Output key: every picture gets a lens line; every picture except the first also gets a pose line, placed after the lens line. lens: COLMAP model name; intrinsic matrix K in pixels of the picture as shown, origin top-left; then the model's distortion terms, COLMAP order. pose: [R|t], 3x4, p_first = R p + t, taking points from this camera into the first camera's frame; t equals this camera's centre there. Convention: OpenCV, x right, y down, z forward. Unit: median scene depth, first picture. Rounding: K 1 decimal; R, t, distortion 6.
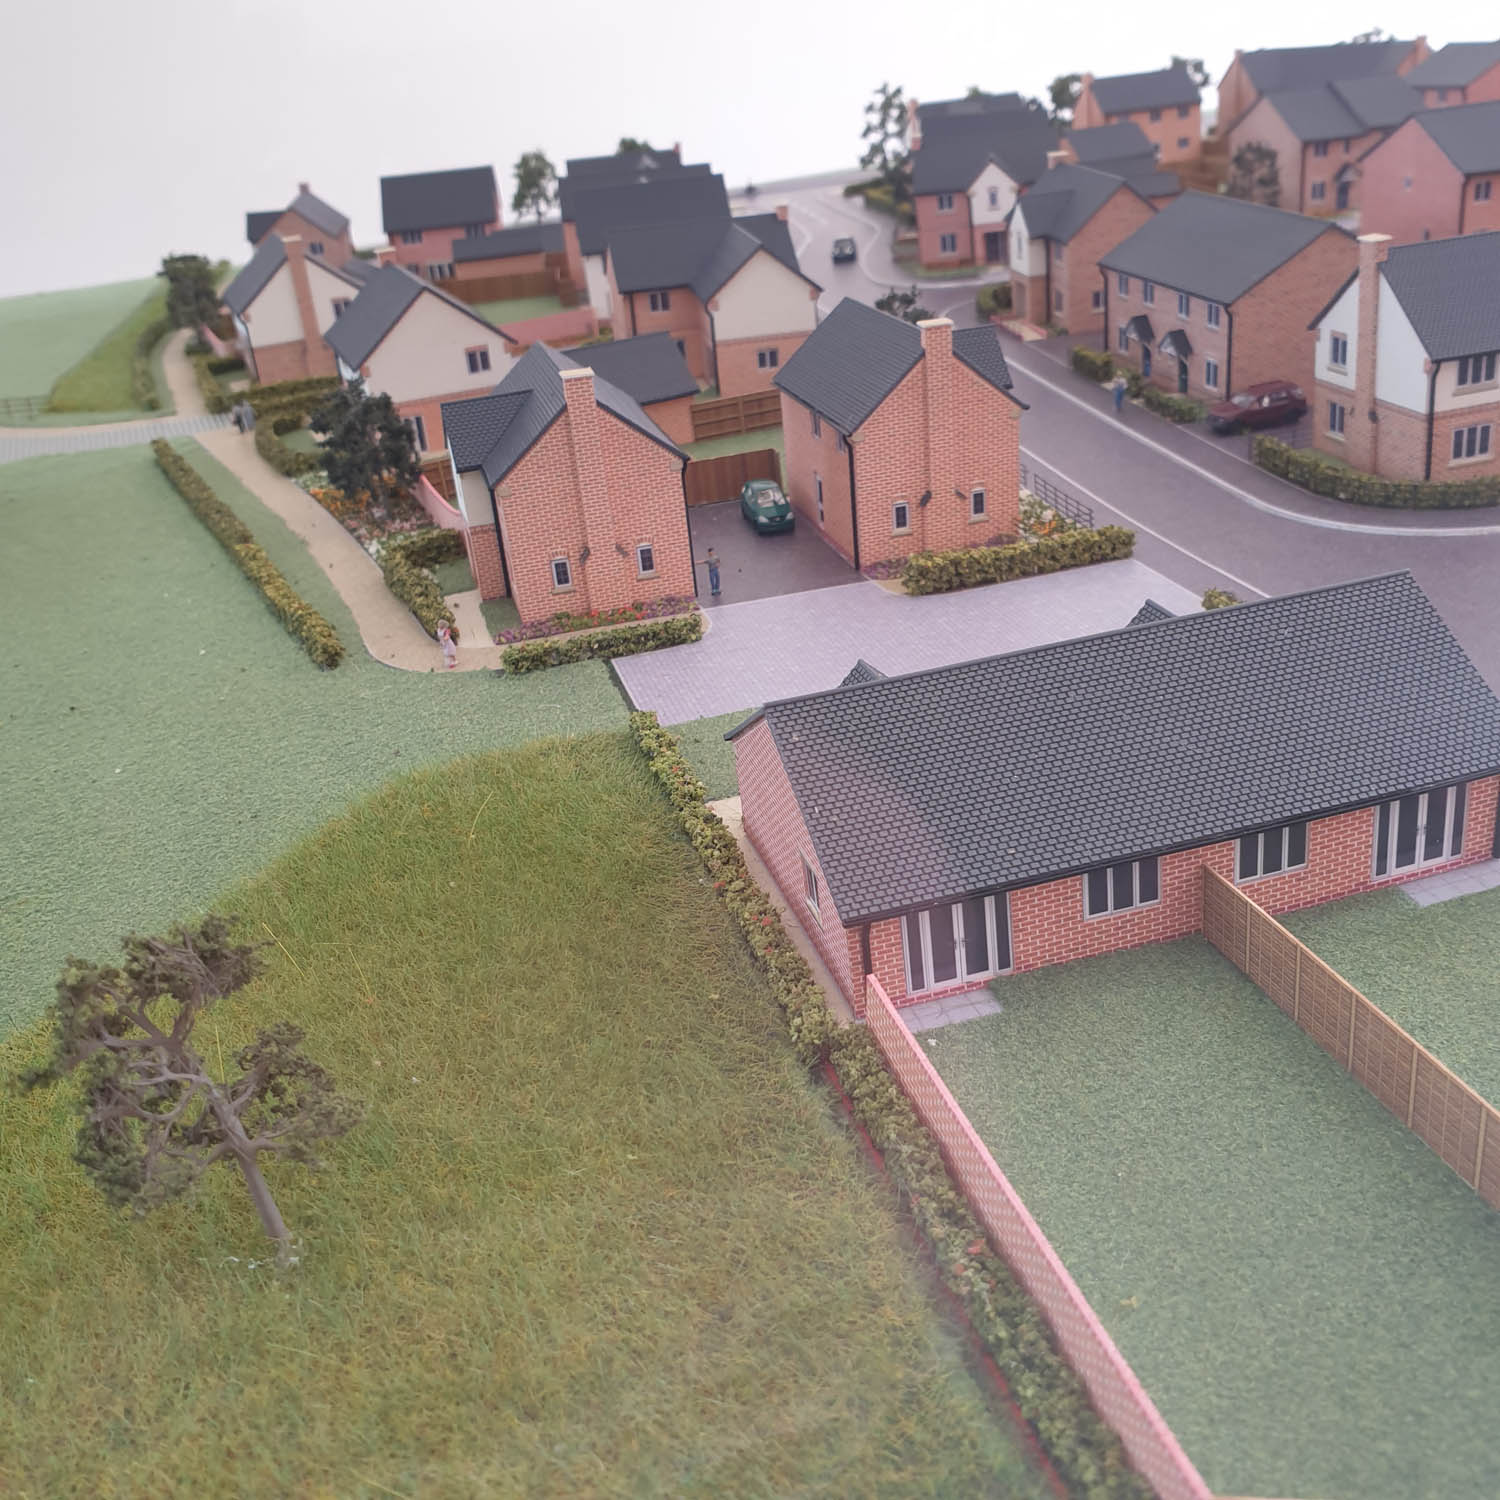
lens RADIAL K [[1687.6, 0, 748.9], [0, 1687.6, 851.5], [0, 0, 1]] dist [0.094043, -0.333891]
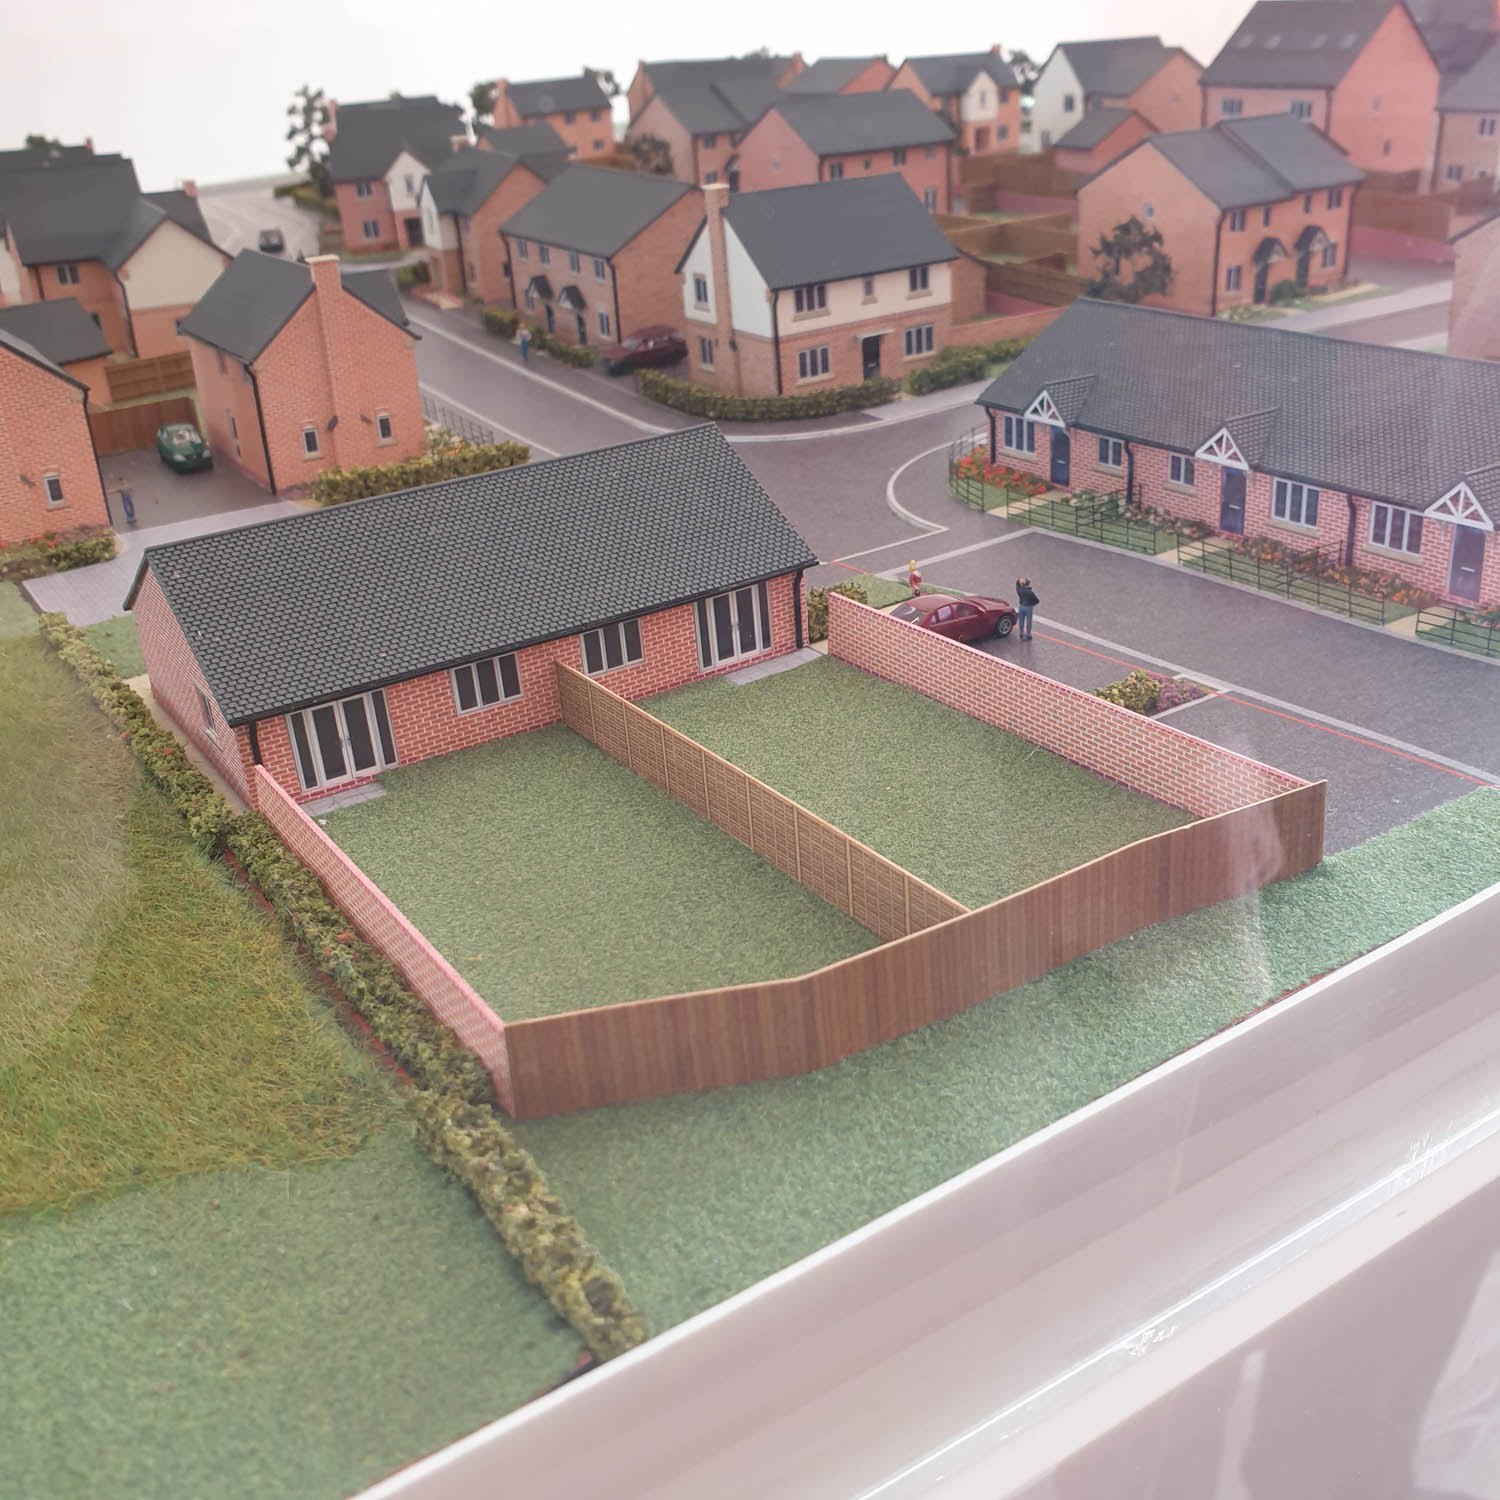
lens RADIAL K [[1673.0, 0, 821.9], [0, 1673.0, 872.8], [0, 0, 1]] dist [-0.019823, -0.039694]
pose [[0.943472, -0.105484, 0.314220, 0.036091], [0.104881, 0.994306, 0.018875, 0.083624], [-0.314422, 0.015148, 0.949163, -0.079789]]
